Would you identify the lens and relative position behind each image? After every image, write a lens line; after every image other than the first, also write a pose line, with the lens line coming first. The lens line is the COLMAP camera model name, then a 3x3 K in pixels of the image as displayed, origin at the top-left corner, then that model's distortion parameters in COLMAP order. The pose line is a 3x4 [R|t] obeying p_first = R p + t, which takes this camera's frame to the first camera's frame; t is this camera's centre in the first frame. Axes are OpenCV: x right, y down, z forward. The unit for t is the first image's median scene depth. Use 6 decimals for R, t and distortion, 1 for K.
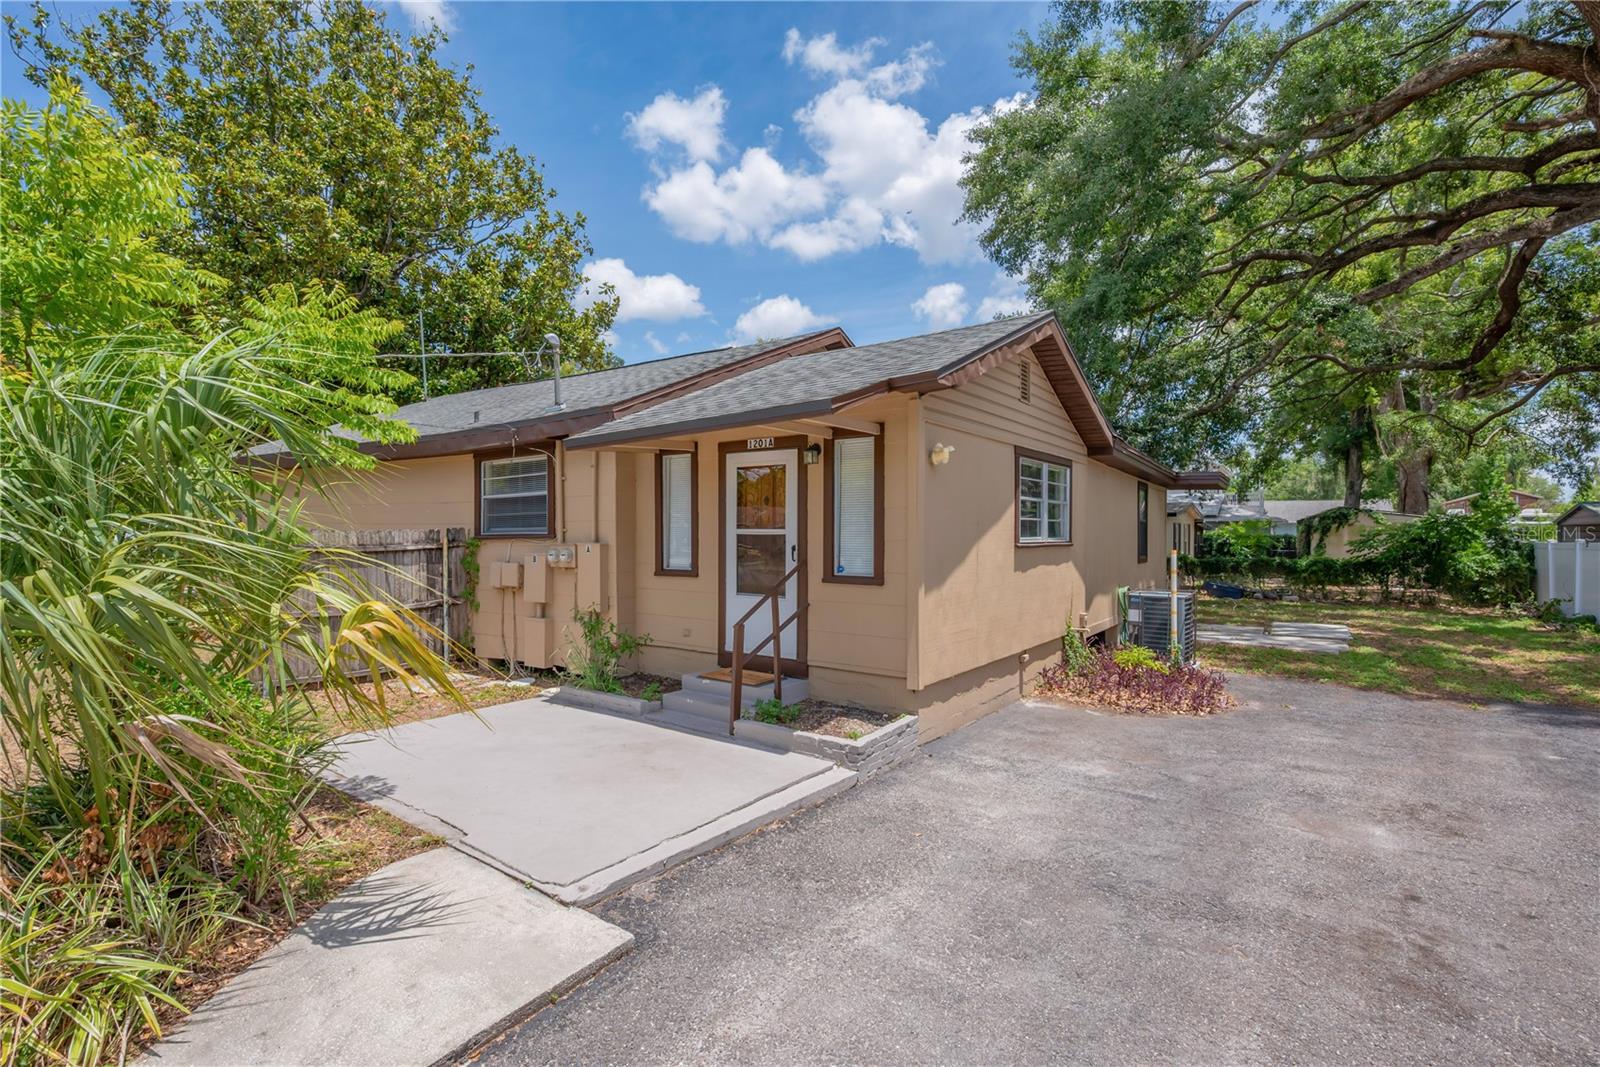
lens RADIAL K [[754.9, 0, 804.3], [0, 754.9, 530.5], [0, 0, 1]] dist [-0.001563, 0.000135]
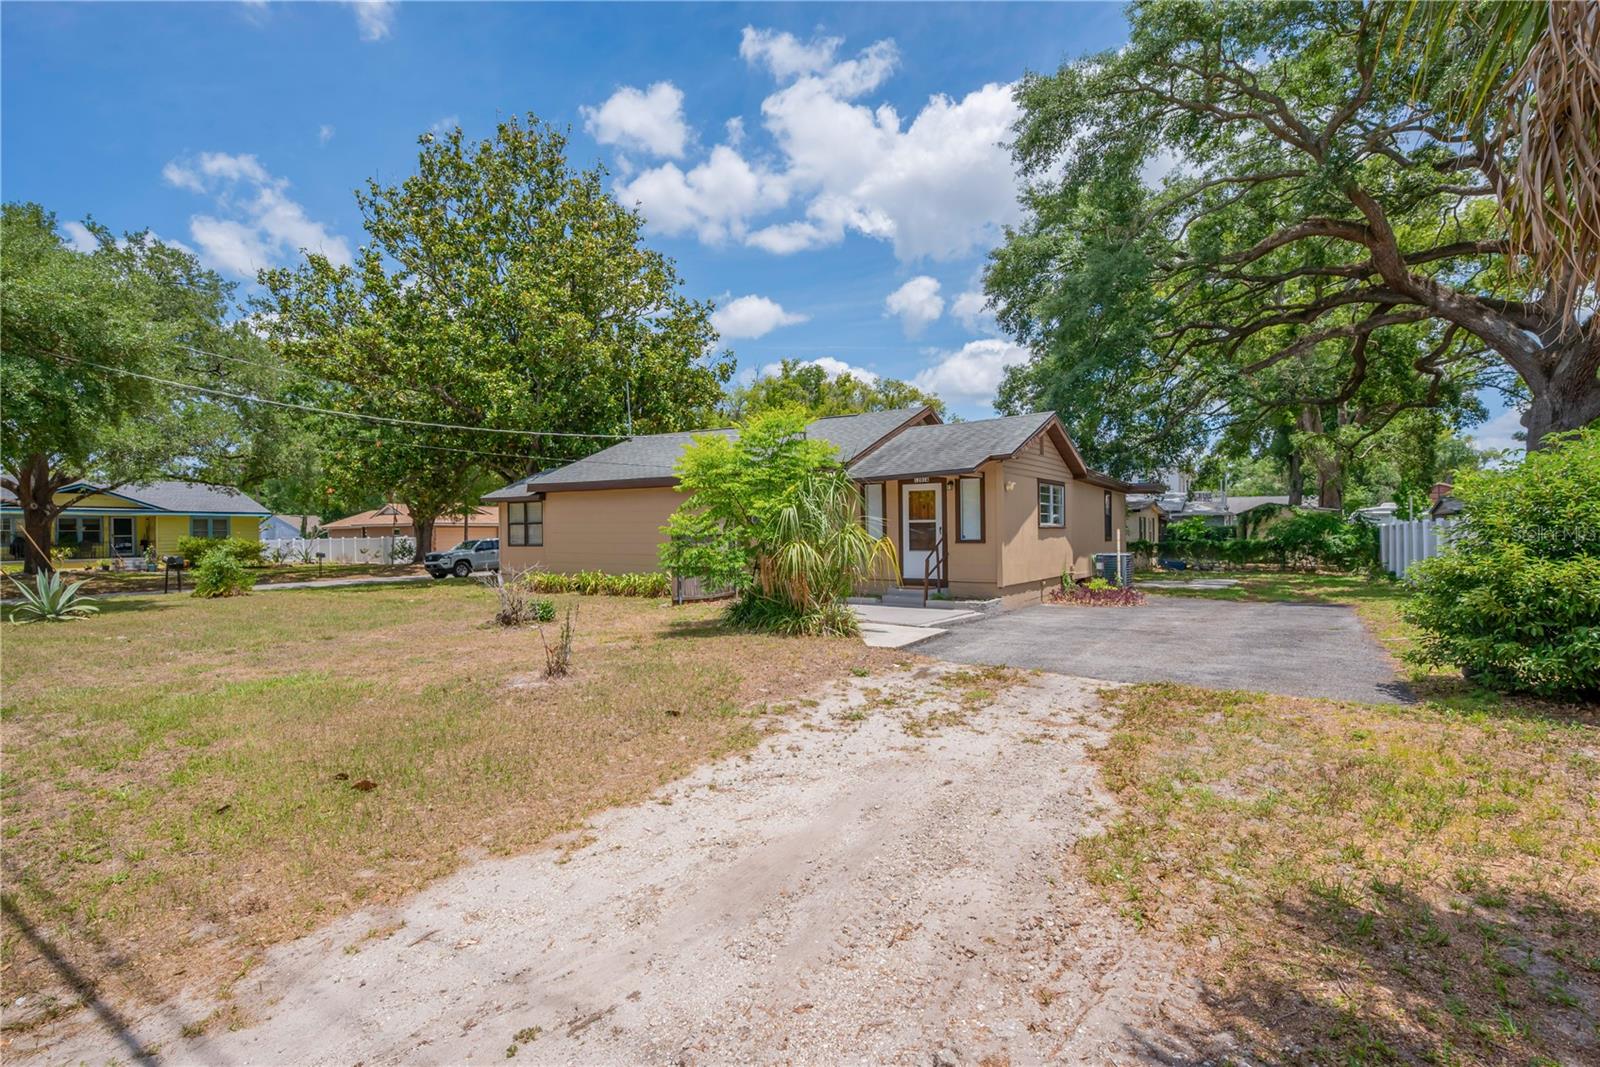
lens RADIAL K [[794.3, 0, 794.8], [0, 794.3, 535.9], [0, 0, 1]] dist [0.002032, -0.000131]
pose [[0.999681, -0.014855, 0.020444, -0.342926], [0.014780, 0.999884, 0.003796, 0.021212], [-0.020498, -0.003493, 0.999784, -0.918187]]
